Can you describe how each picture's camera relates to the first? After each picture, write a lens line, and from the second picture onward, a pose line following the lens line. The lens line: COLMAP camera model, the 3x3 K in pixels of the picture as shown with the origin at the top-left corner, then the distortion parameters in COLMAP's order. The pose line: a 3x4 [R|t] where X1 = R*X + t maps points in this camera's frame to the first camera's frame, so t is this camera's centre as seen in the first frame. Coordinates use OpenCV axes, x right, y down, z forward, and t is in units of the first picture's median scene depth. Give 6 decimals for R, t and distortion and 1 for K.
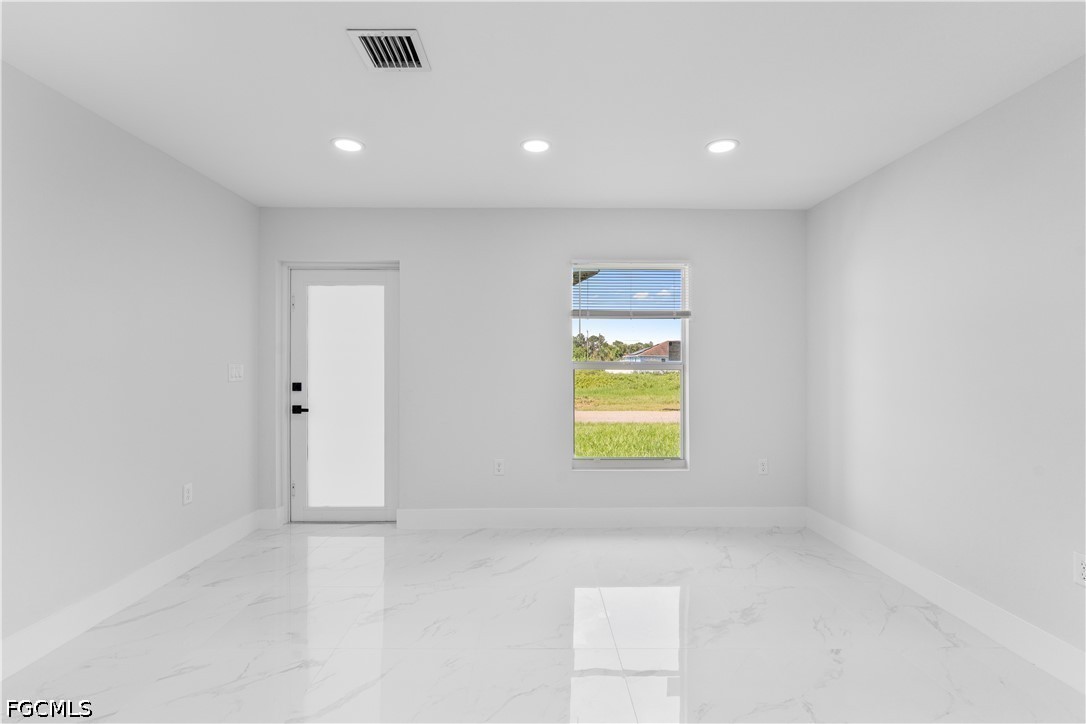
lens RADIAL K [[493.5, 0, 538.8], [0, 493.5, 362.1], [0, 0, 1]] dist [-0.009770, 0.000422]
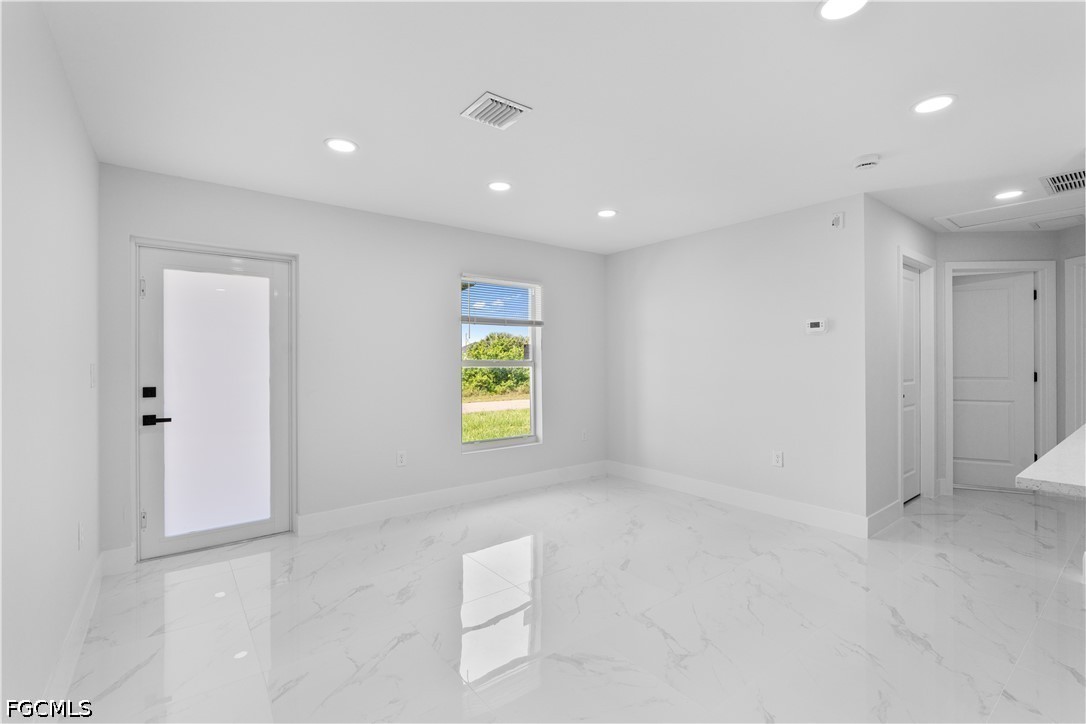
lens RADIAL K [[483.5, 0, 544.9], [0, 483.5, 359.4], [0, 0, 1]] dist [-0.010982, 0.000721]
pose [[0.795697, -0.001649, 0.605693, -0.458843], [0.002289, 0.999997, -0.000284, -0.002044], [-0.605691, 0.001612, 0.795699, -0.023632]]
